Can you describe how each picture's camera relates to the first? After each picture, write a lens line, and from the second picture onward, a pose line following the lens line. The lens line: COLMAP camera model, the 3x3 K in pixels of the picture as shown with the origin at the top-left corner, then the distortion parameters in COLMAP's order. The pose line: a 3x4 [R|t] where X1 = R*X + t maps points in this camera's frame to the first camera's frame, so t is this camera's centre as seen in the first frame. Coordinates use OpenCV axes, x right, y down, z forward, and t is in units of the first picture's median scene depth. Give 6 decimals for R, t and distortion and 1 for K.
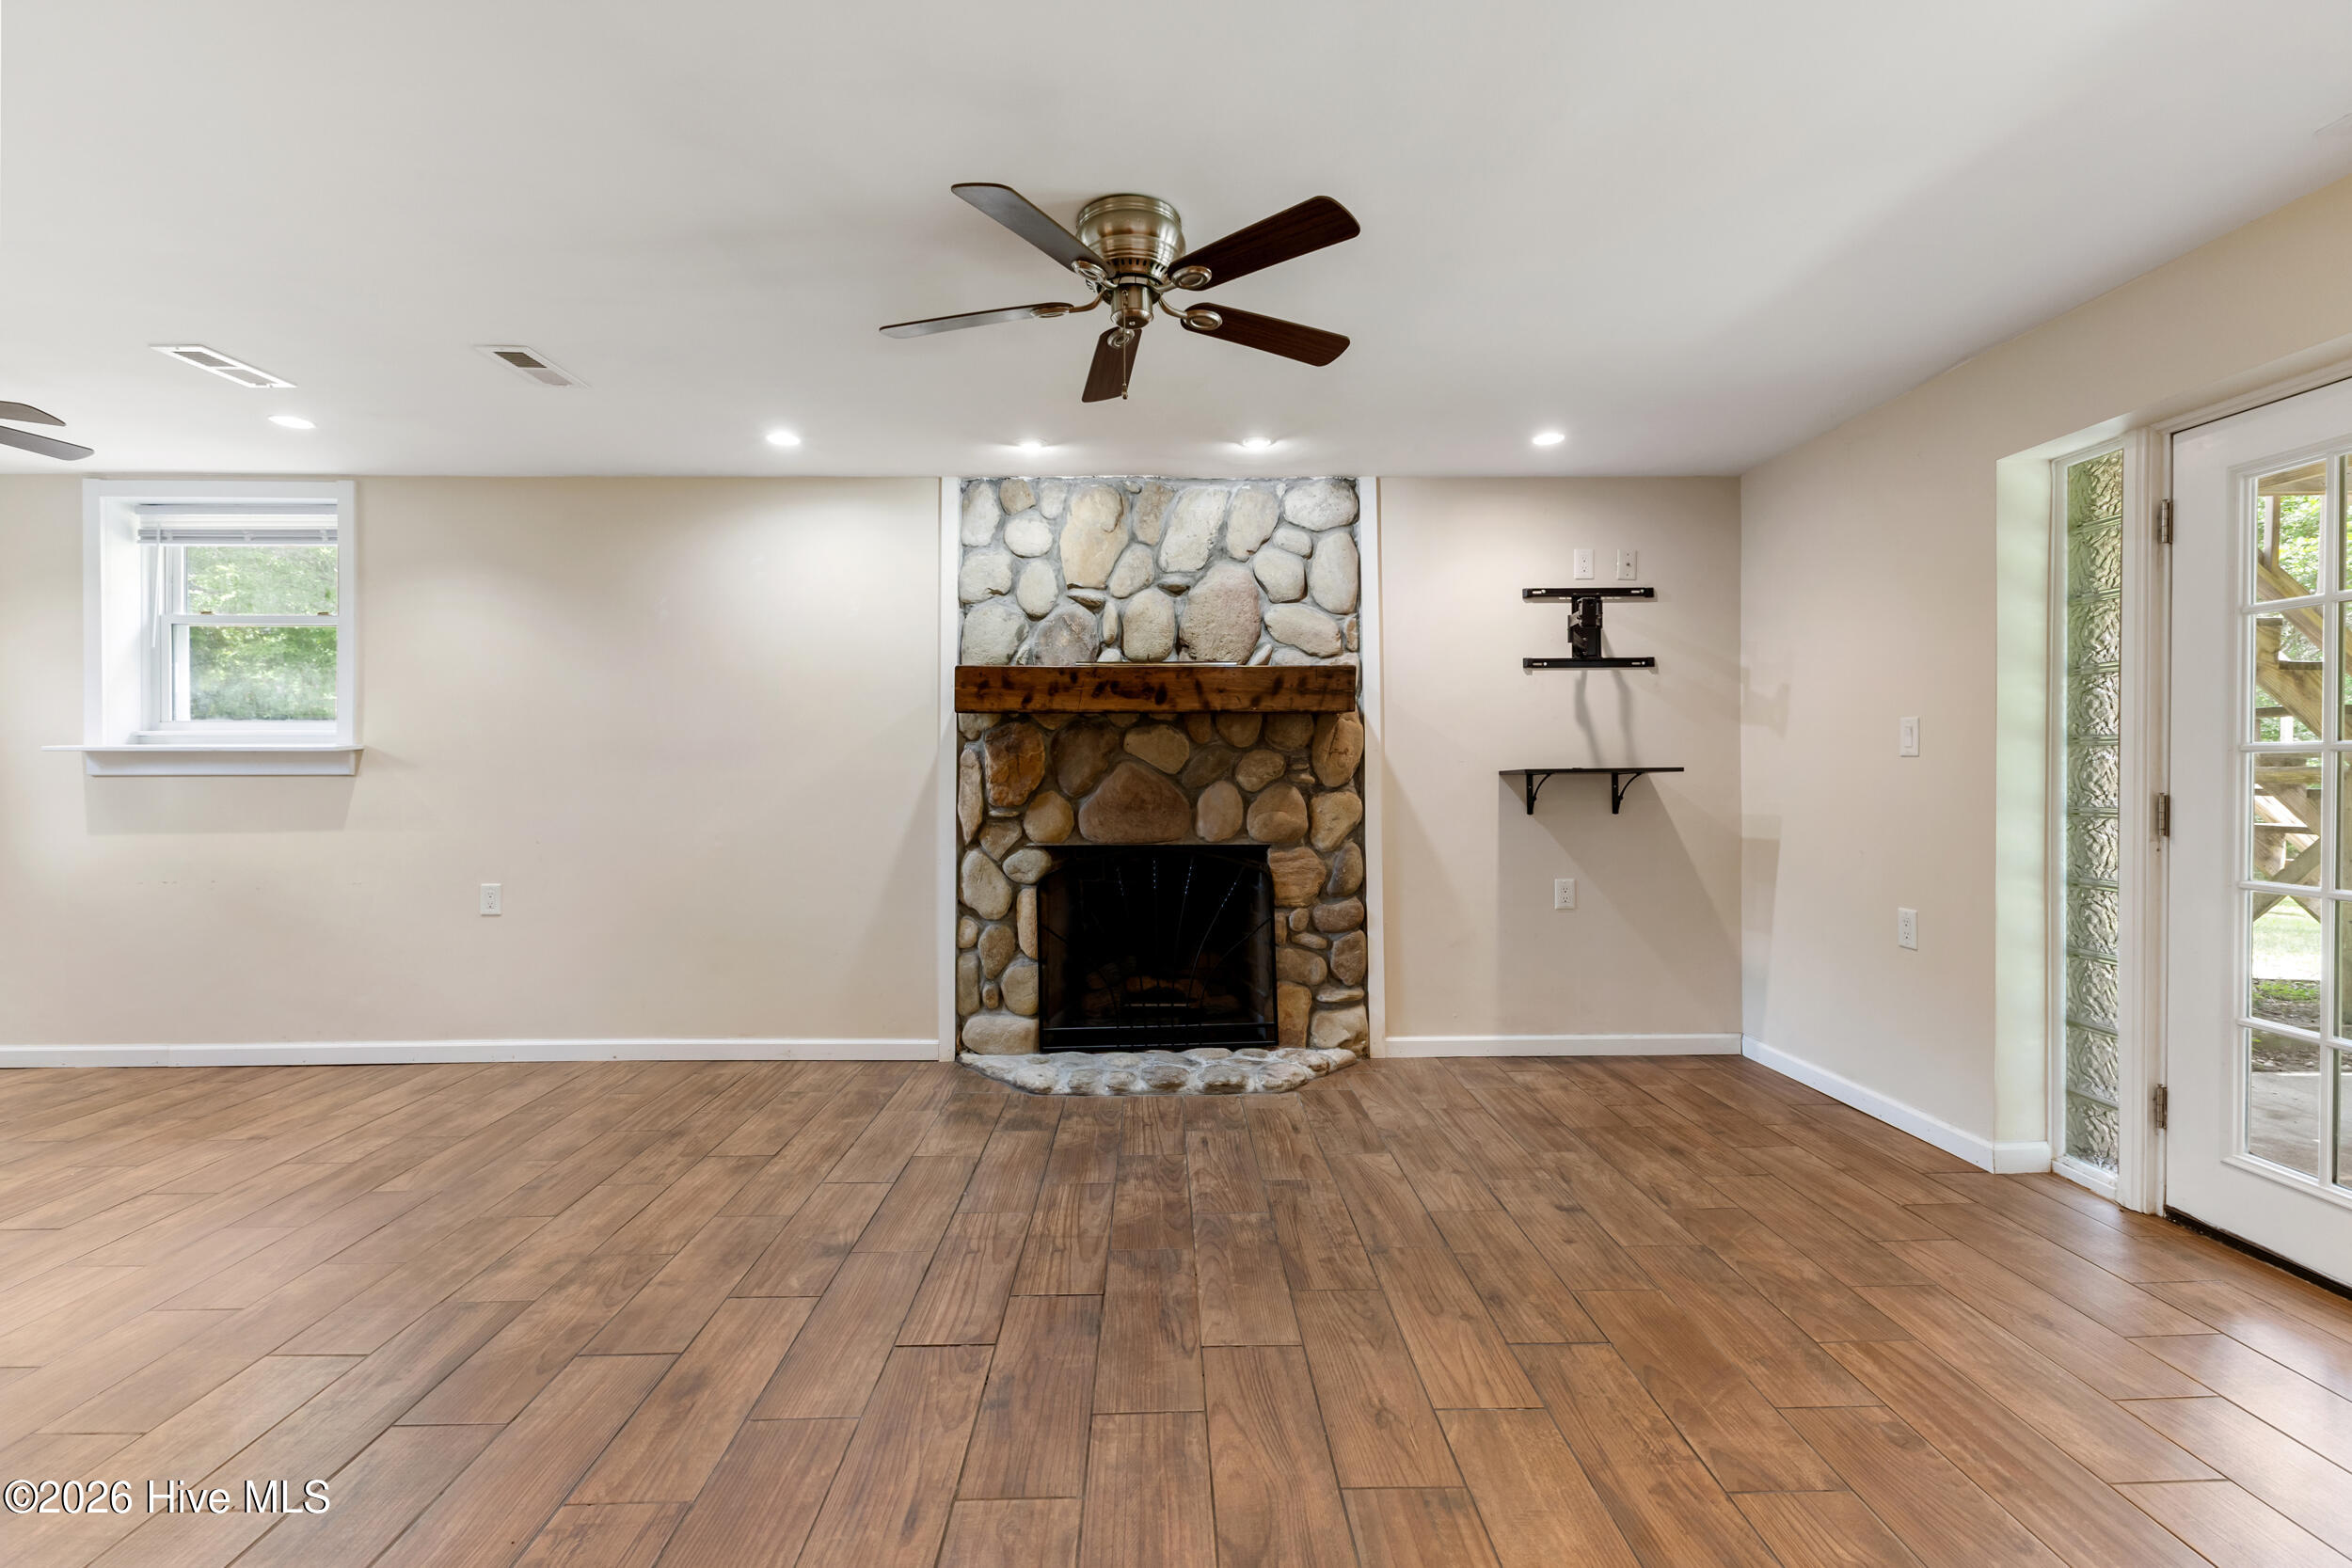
lens RADIAL K [[1018.5, 0, 1177.7], [0, 1018.5, 777.8], [0, 0, 1]] dist [0.009212, -0.000114]
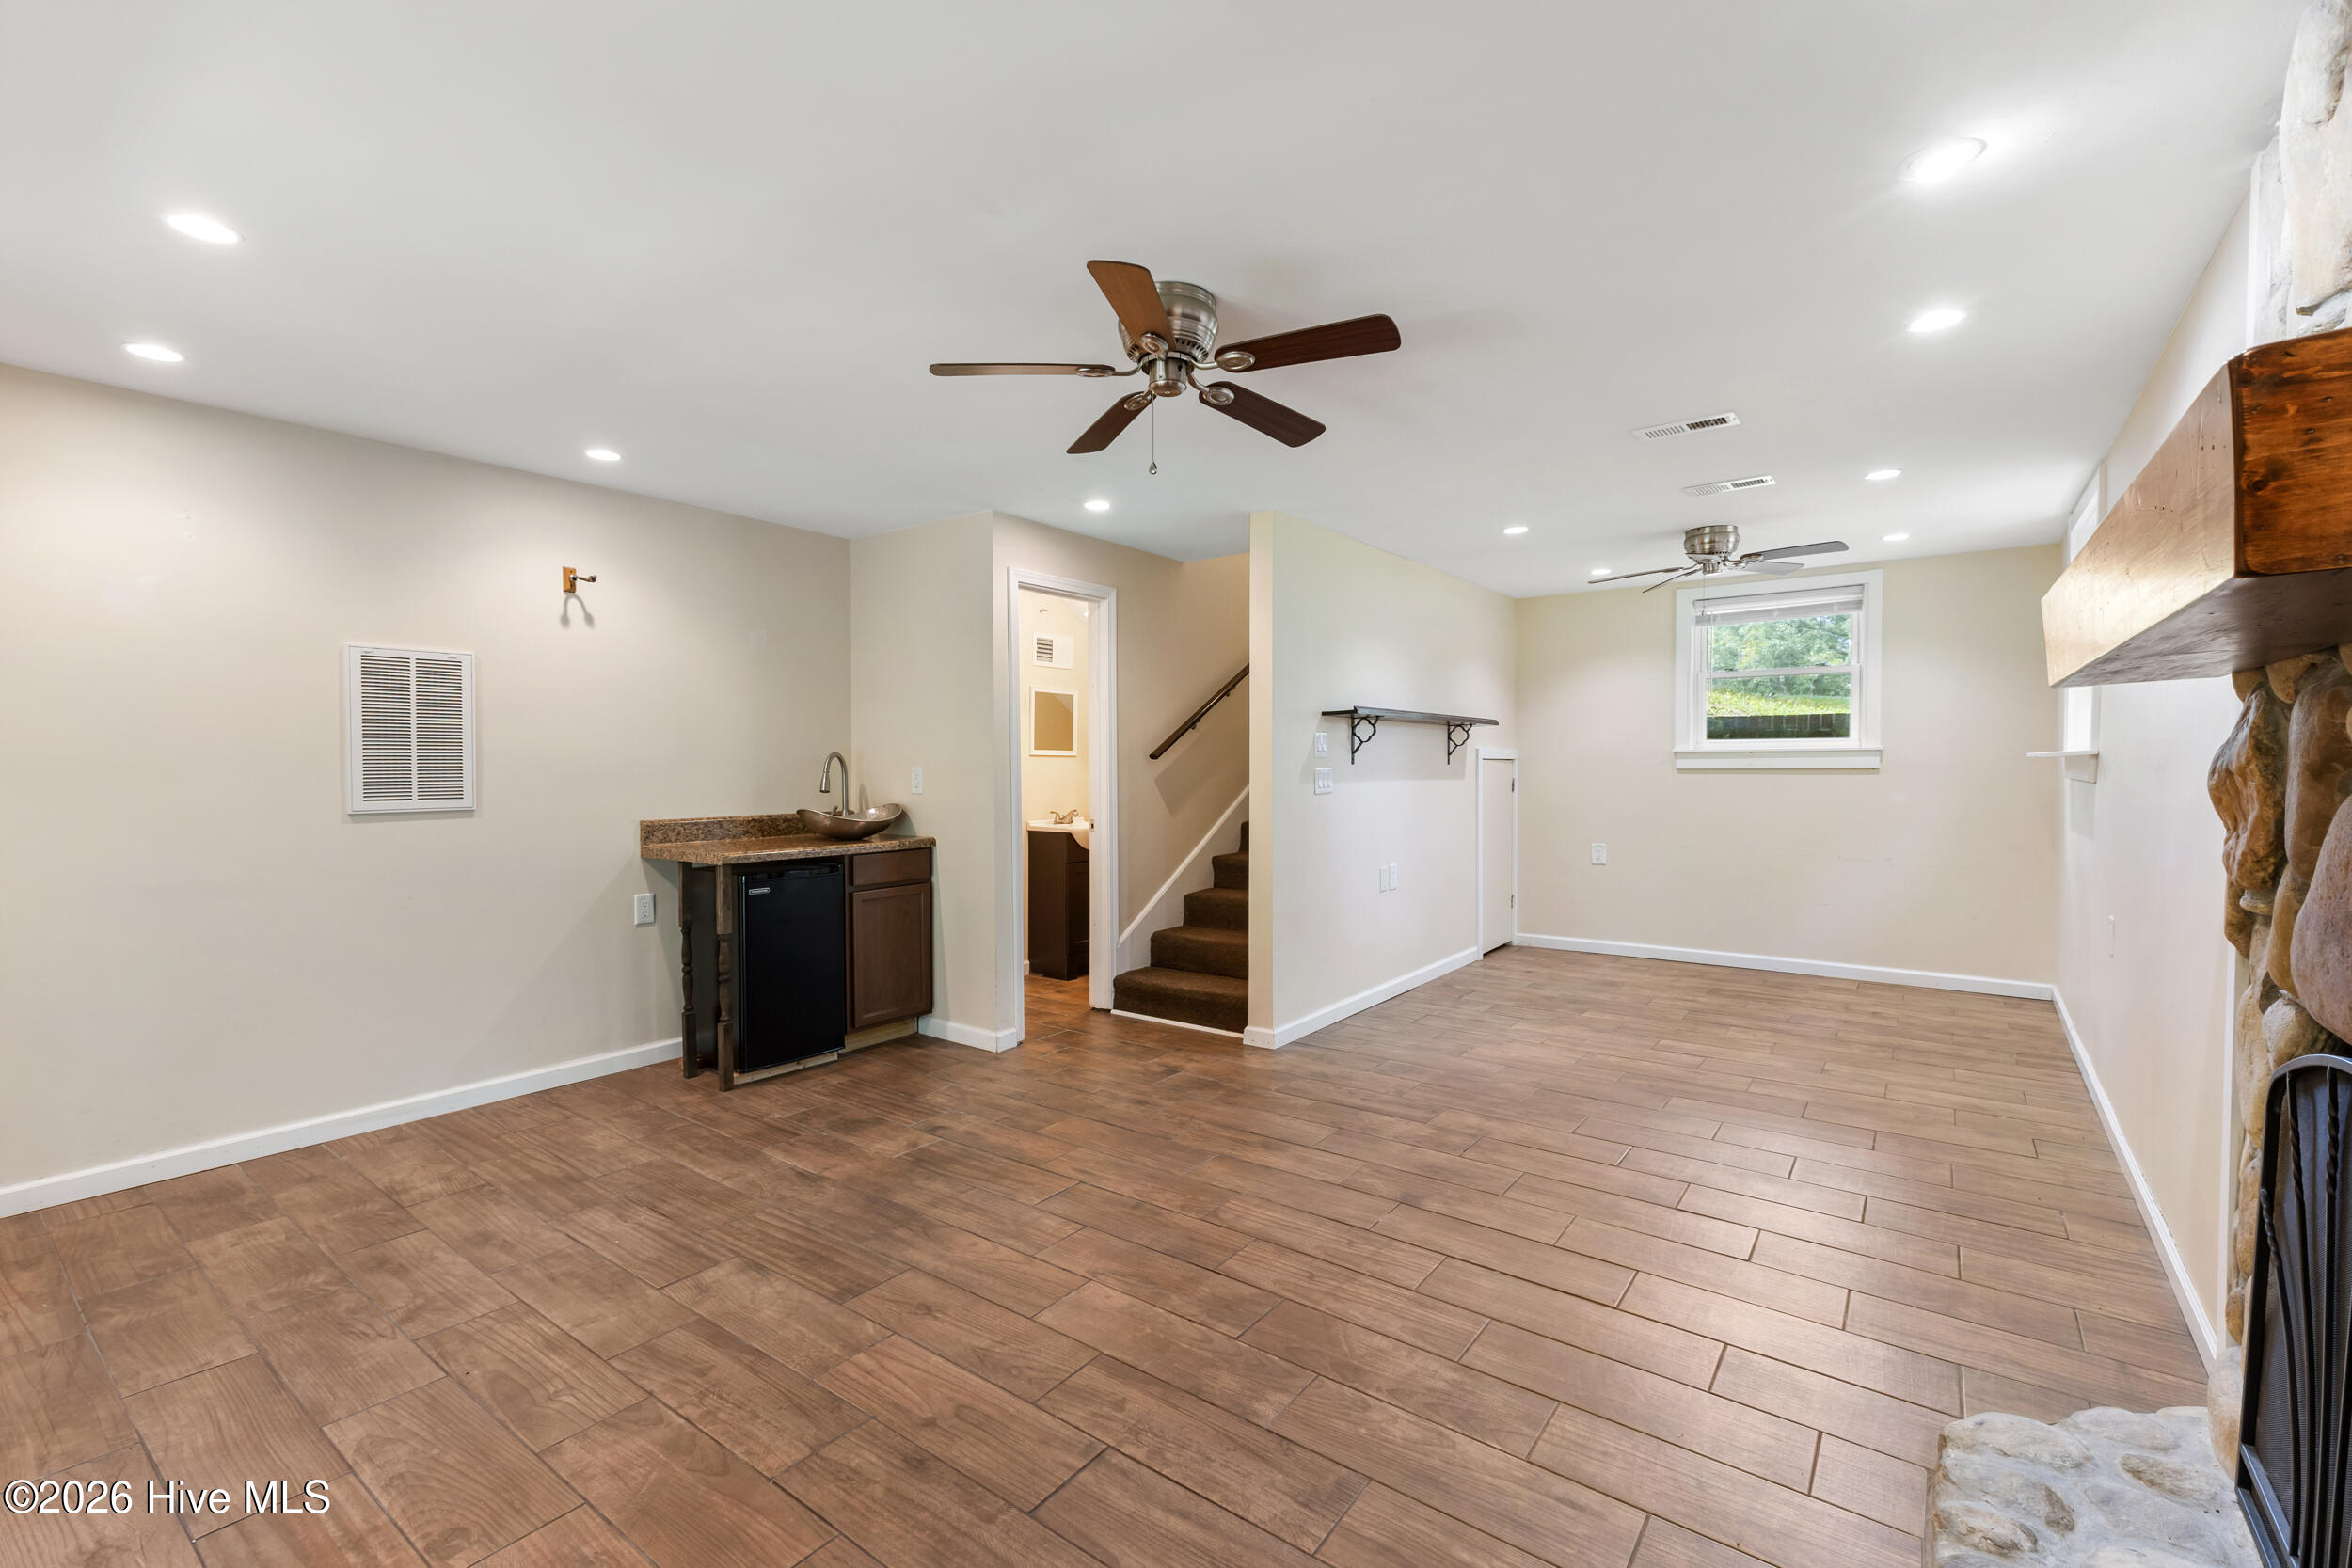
lens RADIAL K [[1018.5, 0, 1179.7], [0, 1018.5, 778.6], [0, 0, 1]] dist [0.009212, -0.000114]
pose [[-0.619300, 0.018209, -0.784943, 0.832032], [-0.000577, 0.999720, 0.023647, -0.050098], [0.785154, 0.015097, -0.619116, 1.707897]]
